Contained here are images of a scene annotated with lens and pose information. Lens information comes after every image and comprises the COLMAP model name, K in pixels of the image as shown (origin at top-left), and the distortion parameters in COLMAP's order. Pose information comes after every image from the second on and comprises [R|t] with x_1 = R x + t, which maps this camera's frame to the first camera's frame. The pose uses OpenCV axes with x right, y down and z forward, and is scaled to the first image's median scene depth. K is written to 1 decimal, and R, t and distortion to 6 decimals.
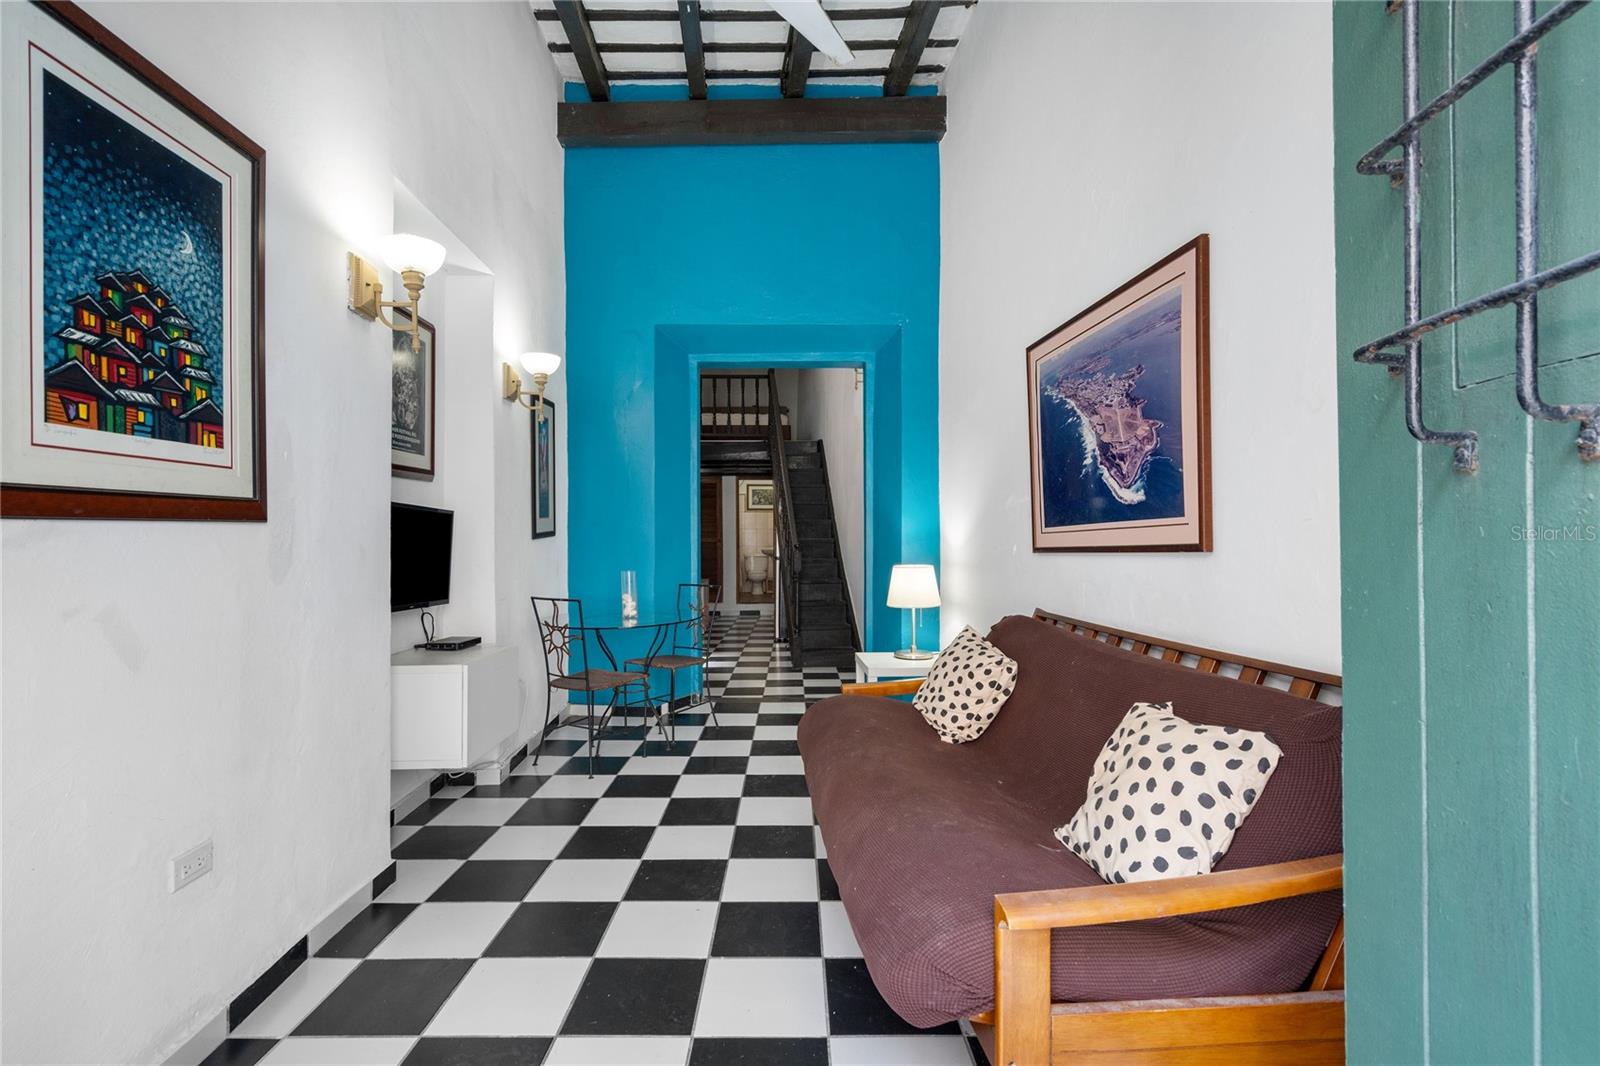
lens RADIAL K [[713.1, 0, 799.4], [0, 713.1, 534.4], [0, 0, 1]] dist [-0.022246, 0.001796]
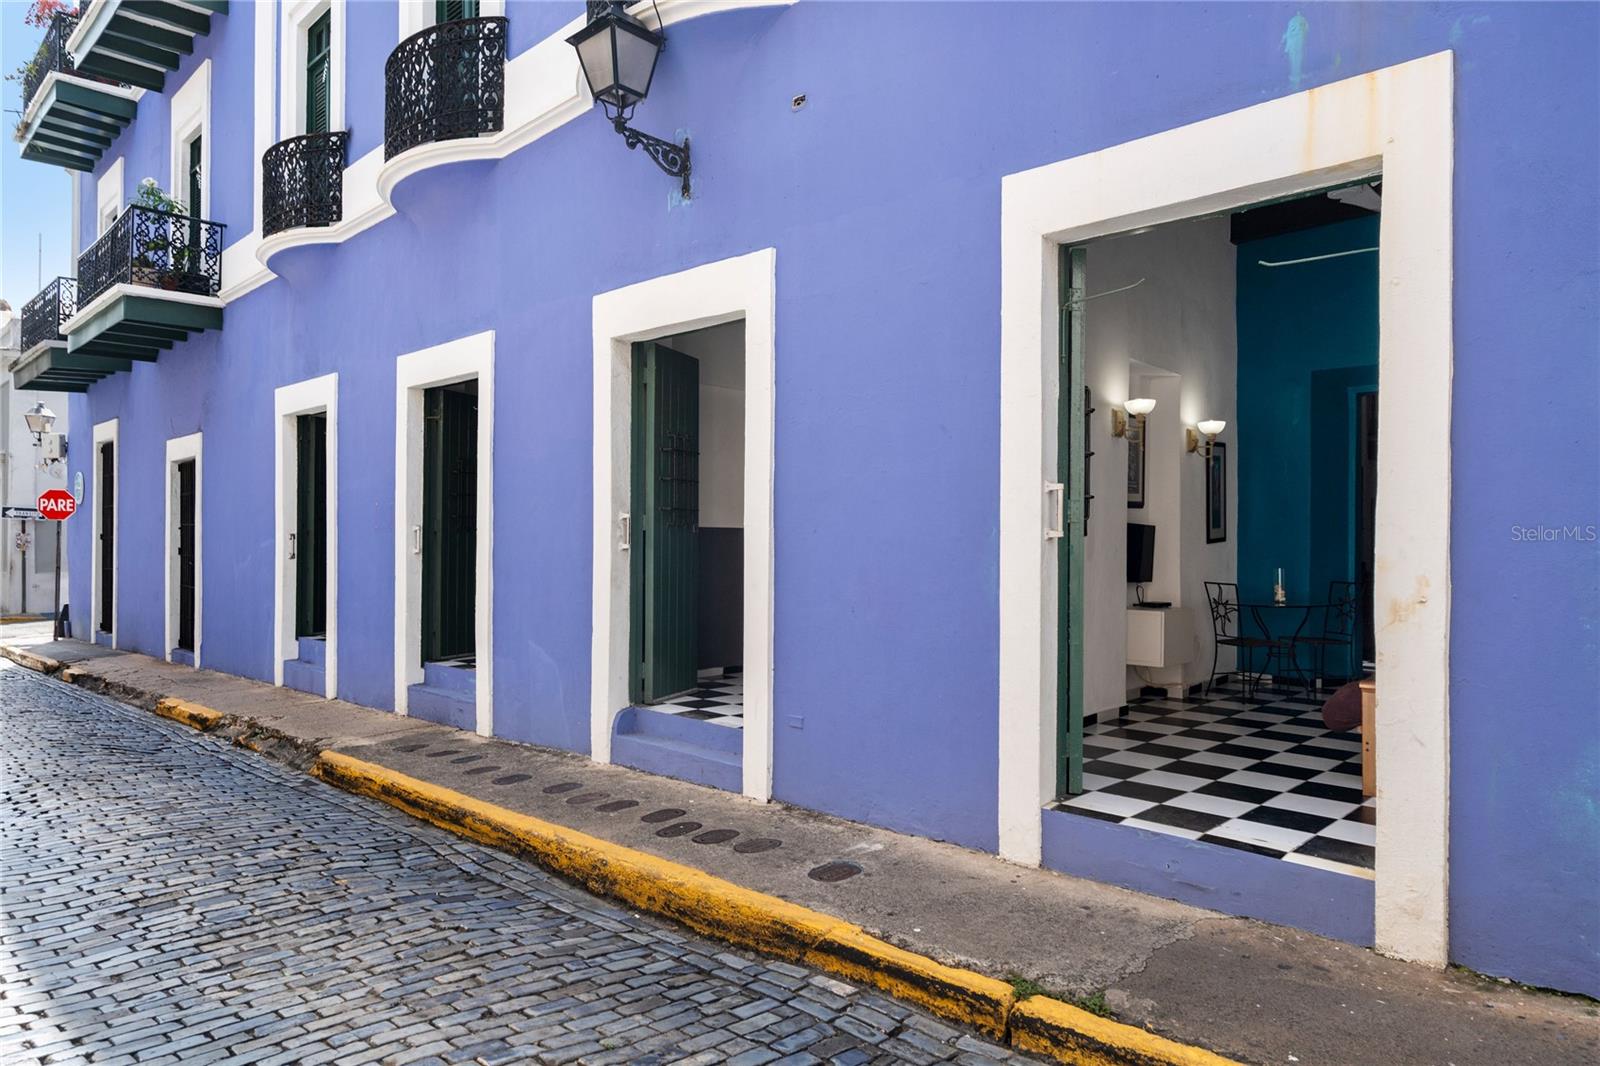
lens RADIAL K [[1010.1, 0, 798.0], [0, 1010.1, 537.3], [0, 0, 1]] dist [0.027769, 0.001194]
pose [[0.715390, 0.008629, -0.698672, 0.545482], [-0.005061, 0.999962, 0.007168, -0.018896], [0.698707, -0.001592, 0.715407, -1.223582]]
